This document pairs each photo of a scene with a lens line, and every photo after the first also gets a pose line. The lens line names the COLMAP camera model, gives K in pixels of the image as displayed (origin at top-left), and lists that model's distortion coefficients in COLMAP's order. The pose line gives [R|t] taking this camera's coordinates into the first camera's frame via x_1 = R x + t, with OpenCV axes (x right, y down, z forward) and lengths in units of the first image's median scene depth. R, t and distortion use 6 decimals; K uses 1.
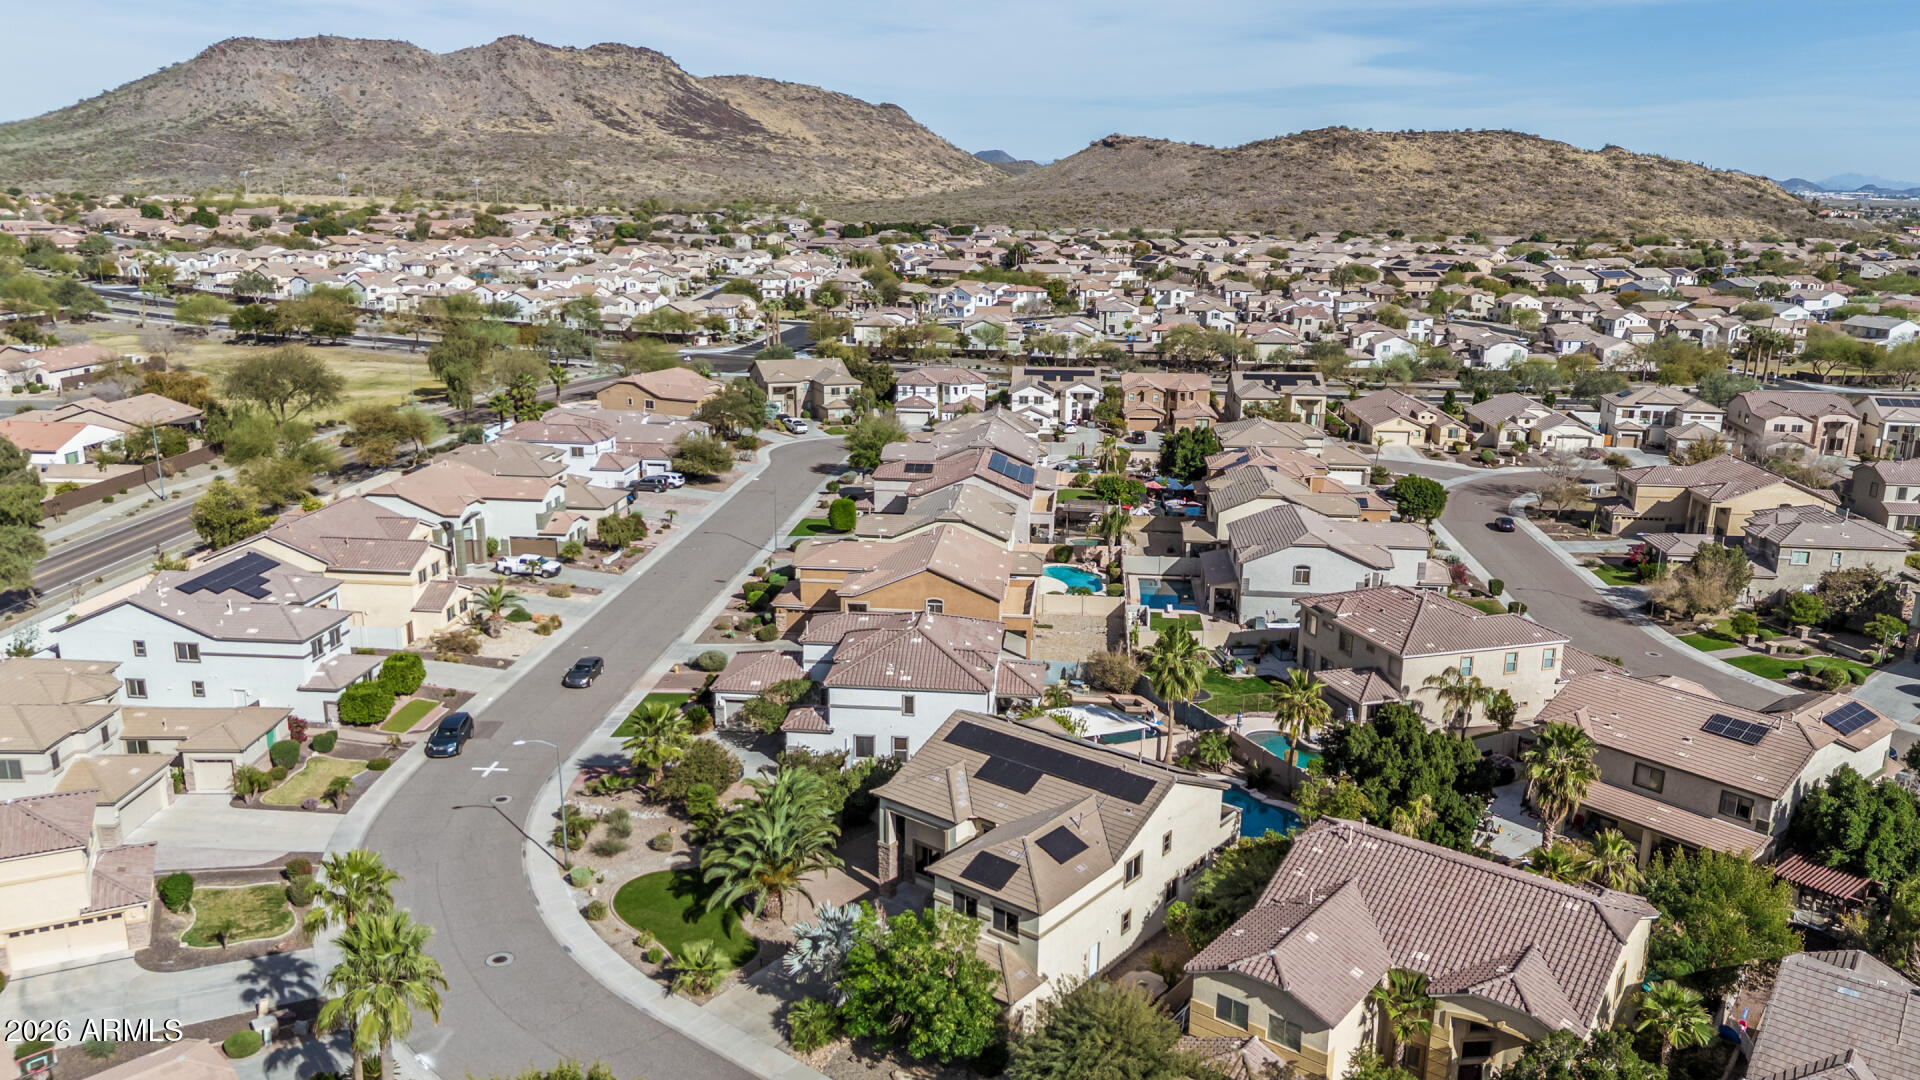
lens RADIAL K [[1411.1, 0, 960.0], [0, 1411.1, 540.0], [0, 0, 1]] dist [0.130740, -0.230833]
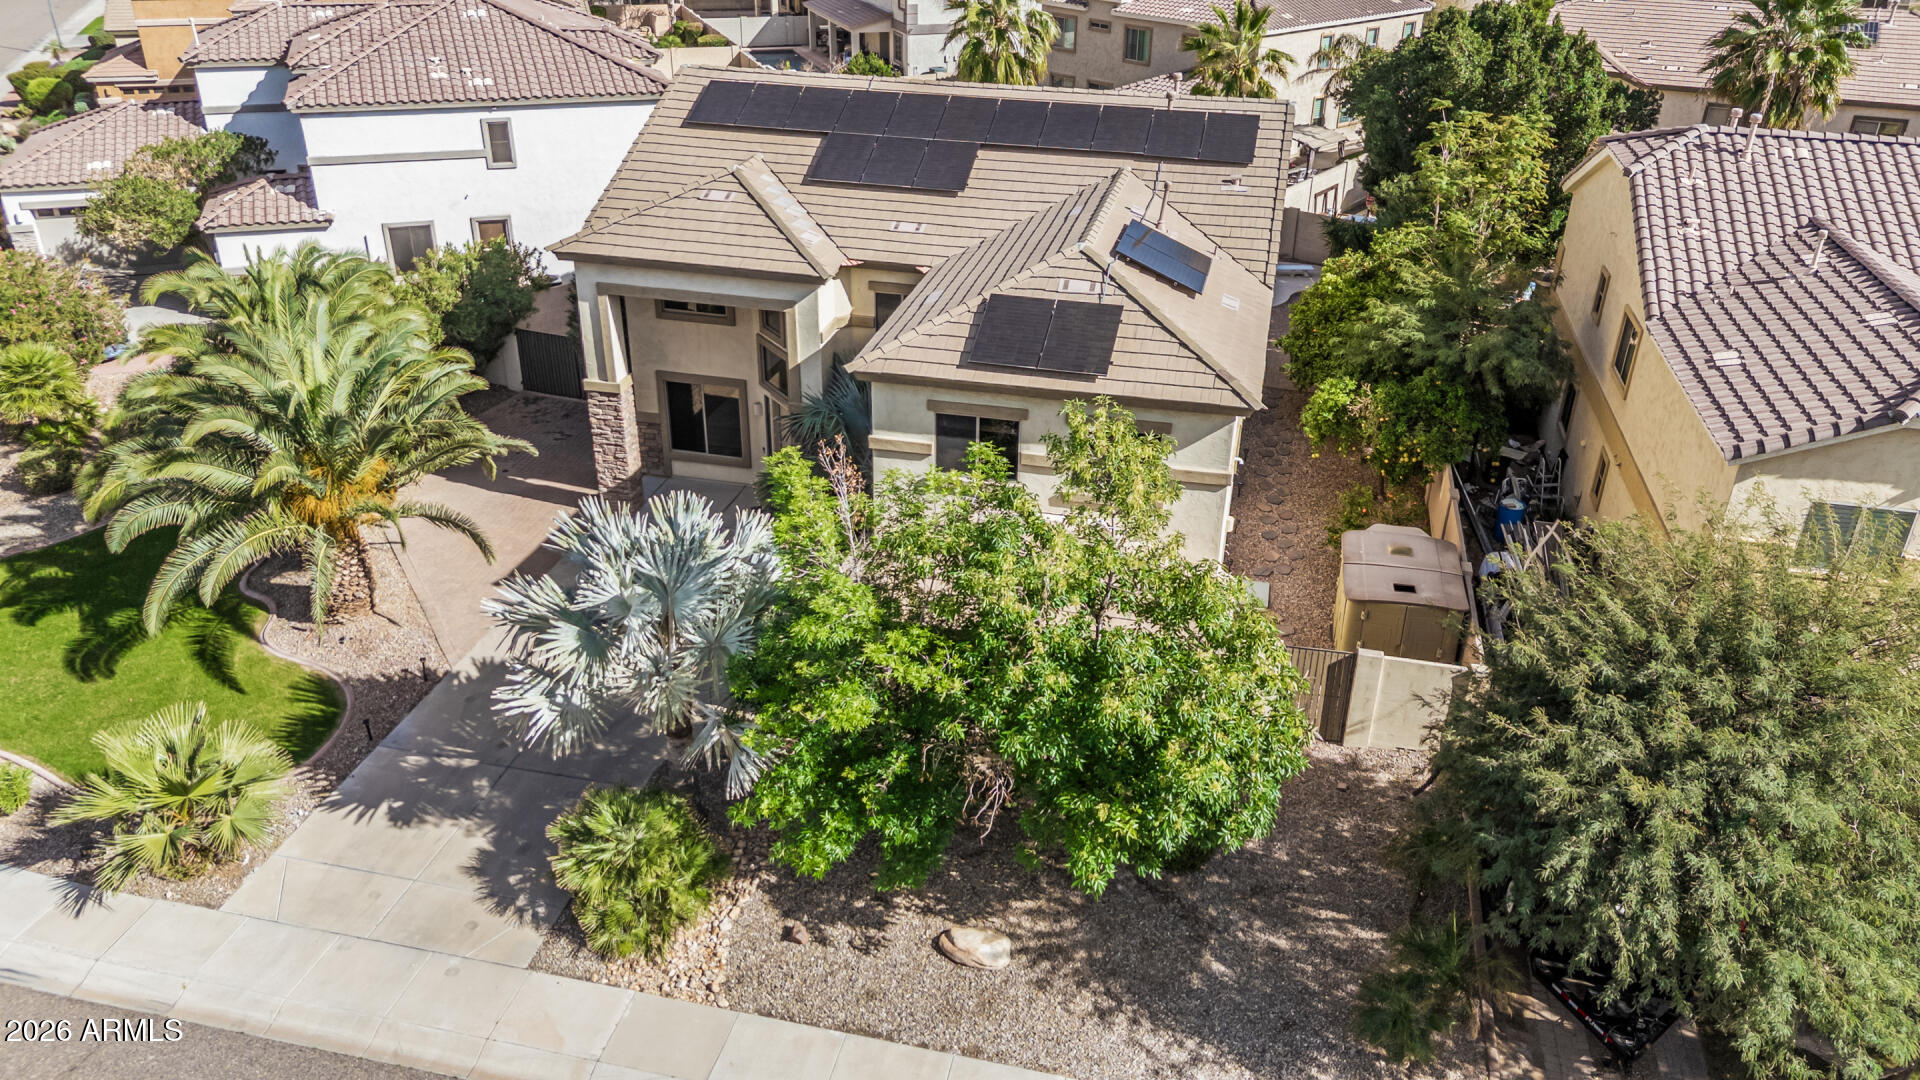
lens RADIAL K [[1414.4, 0, 963.0], [0, 1414.4, 547.3], [0, 0, 1]] dist [0.086775, -0.101438]
pose [[0.903916, -0.193149, 0.381614, -0.058499], [0.097951, 0.961997, 0.254887, 0.079132], [-0.416343, -0.193017, 0.888483, 0.282748]]
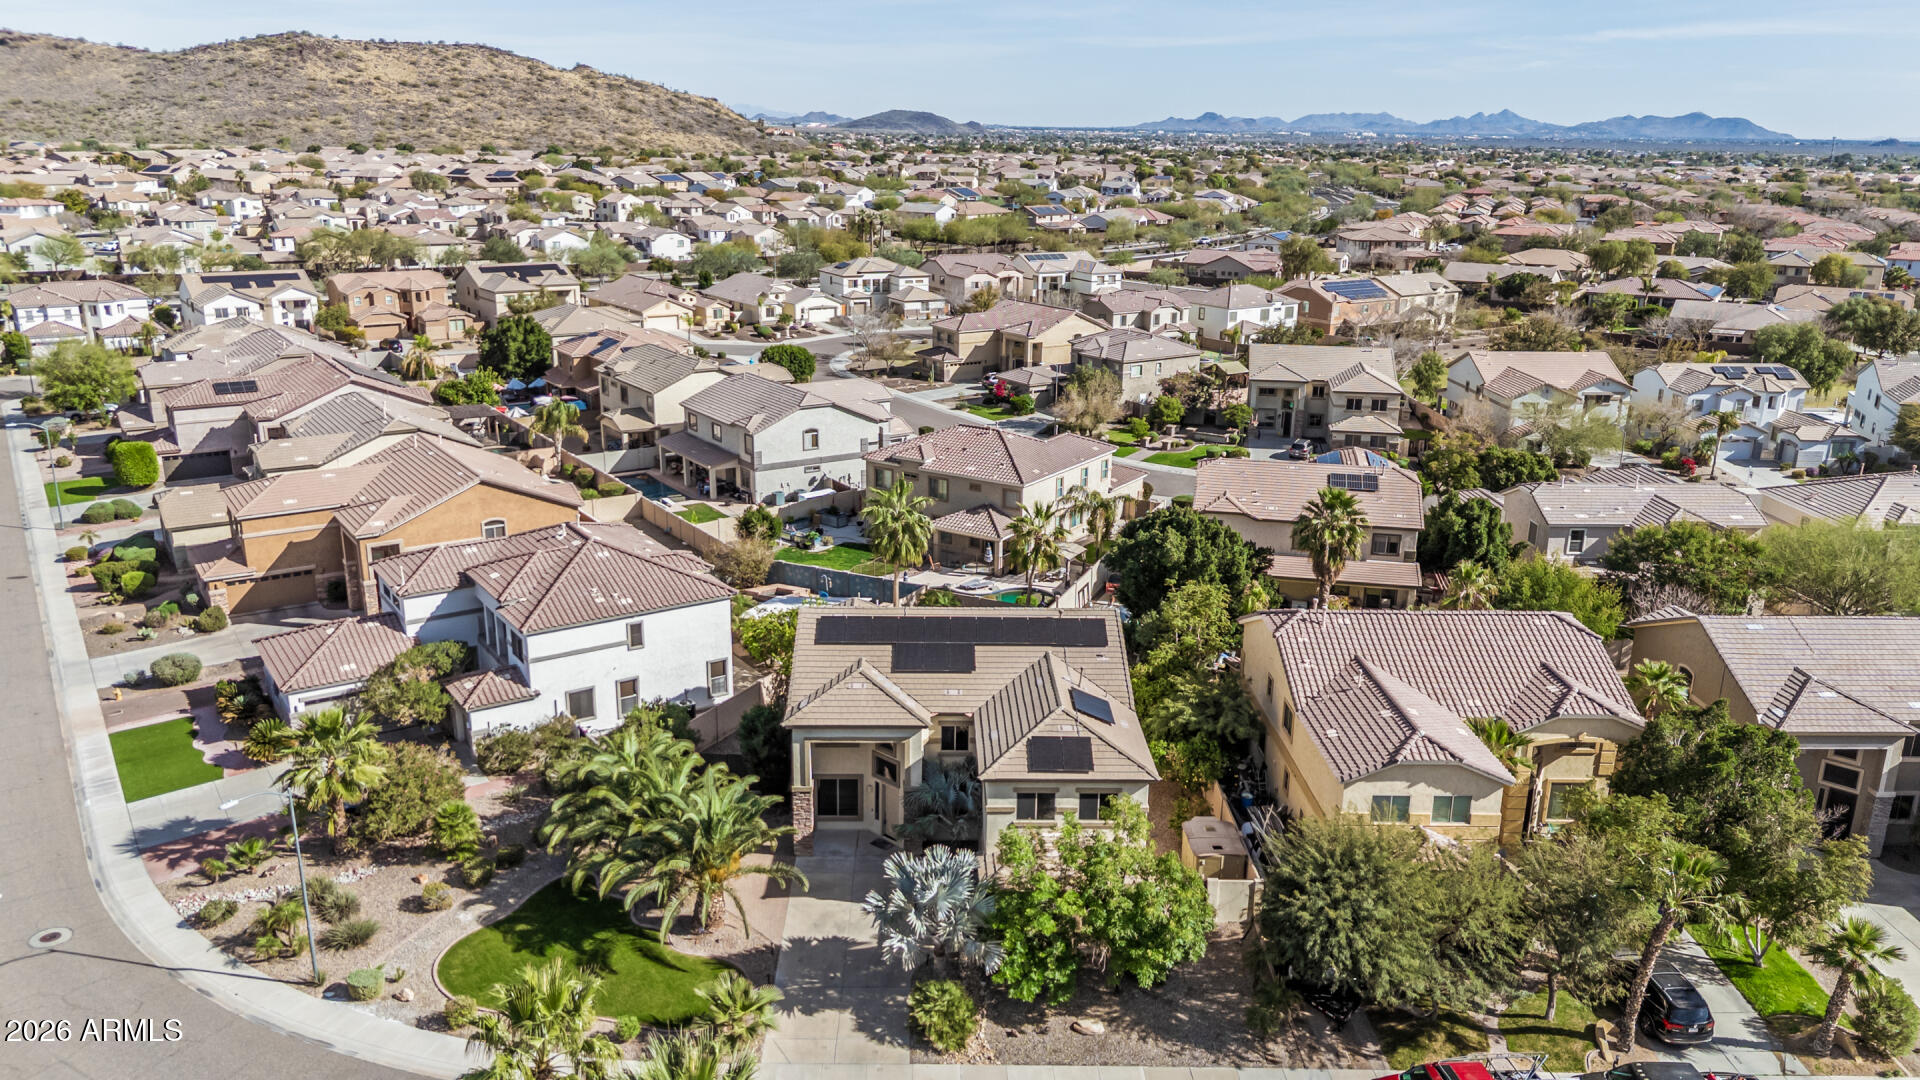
lens RADIAL K [[1414.4, 0, 963.0], [0, 1414.4, 547.3], [0, 0, 1]] dist [0.086775, -0.101438]
pose [[0.769567, -0.182299, 0.611992, -0.204227], [0.150132, 0.983173, 0.104079, 0.009895], [-0.620667, 0.011784, 0.783986, 0.165492]]
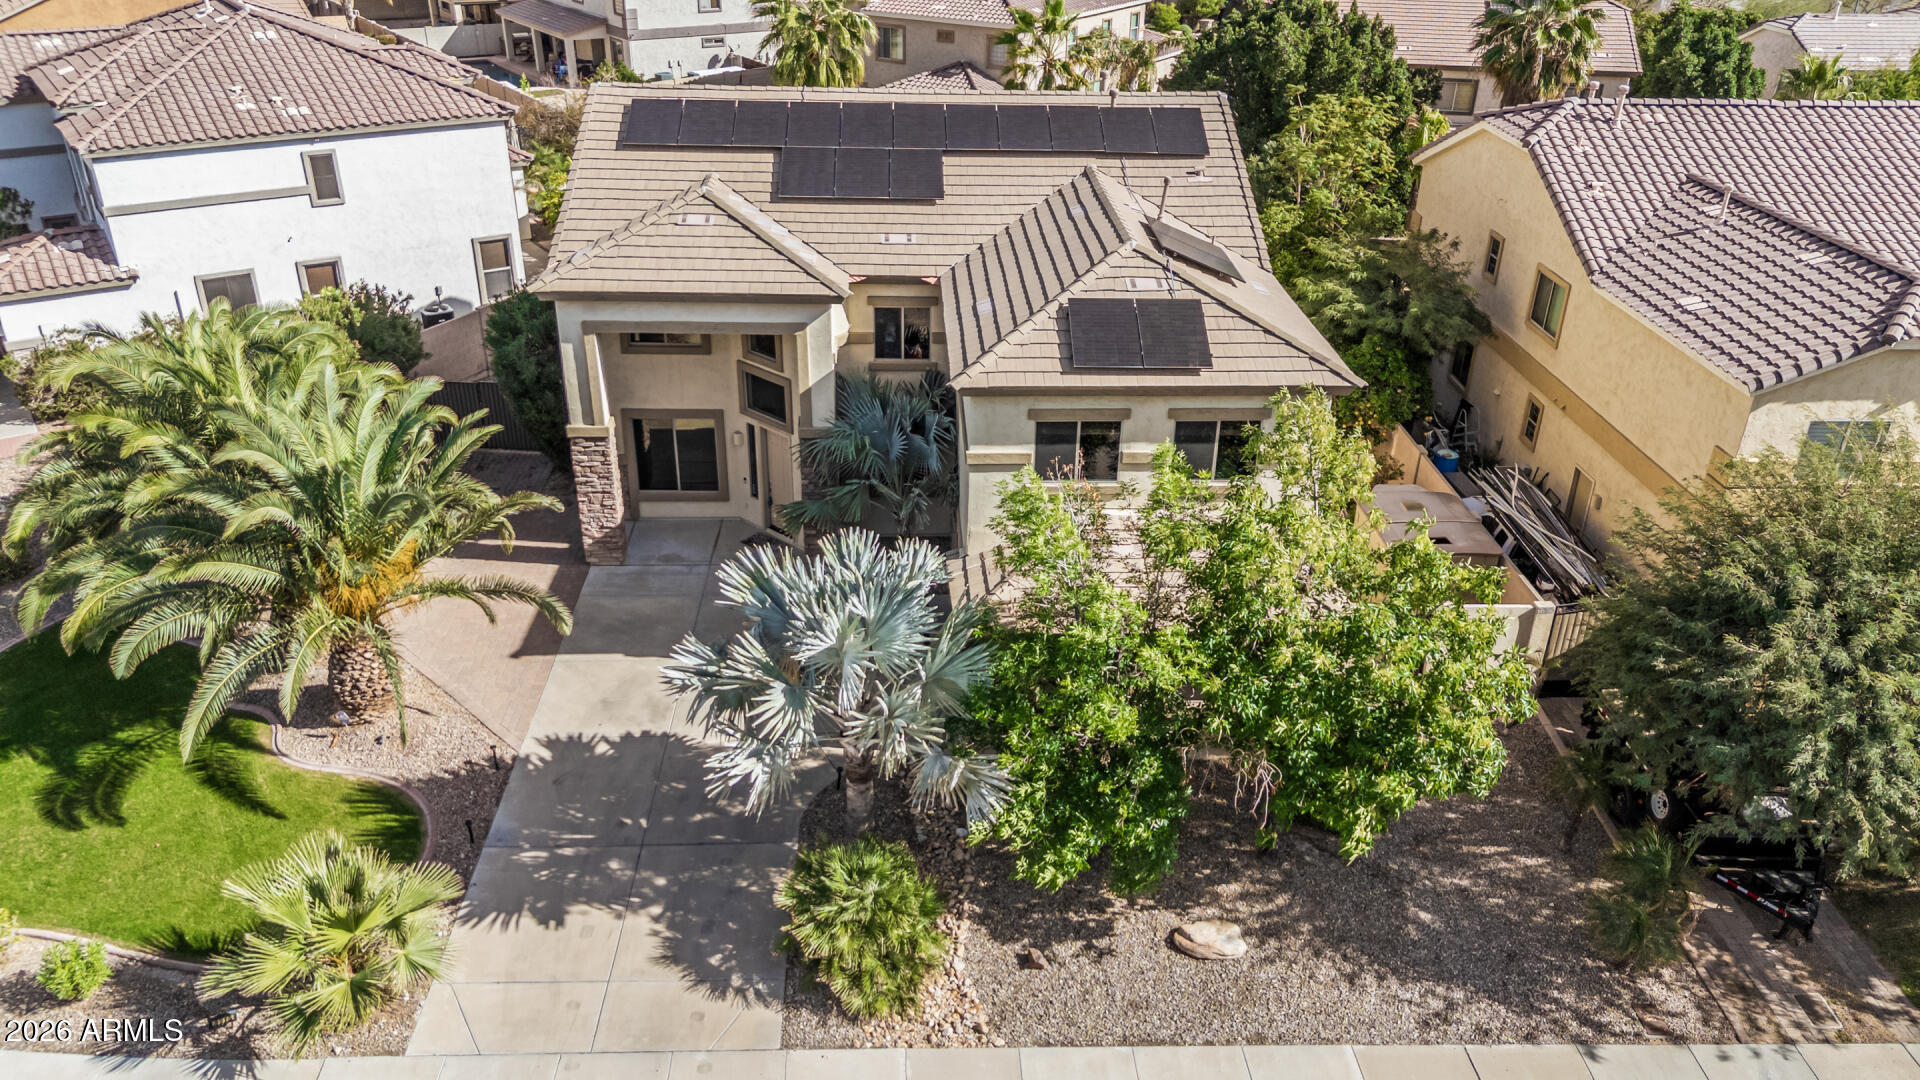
lens RADIAL K [[1414.4, 0, 963.0], [0, 1414.4, 547.3], [0, 0, 1]] dist [0.086775, -0.101438]
pose [[0.757646, -0.296597, 0.581380, -0.097588], [0.150112, 0.946086, 0.287033, 0.071908], [-0.635169, -0.130197, 0.761321, 0.308987]]
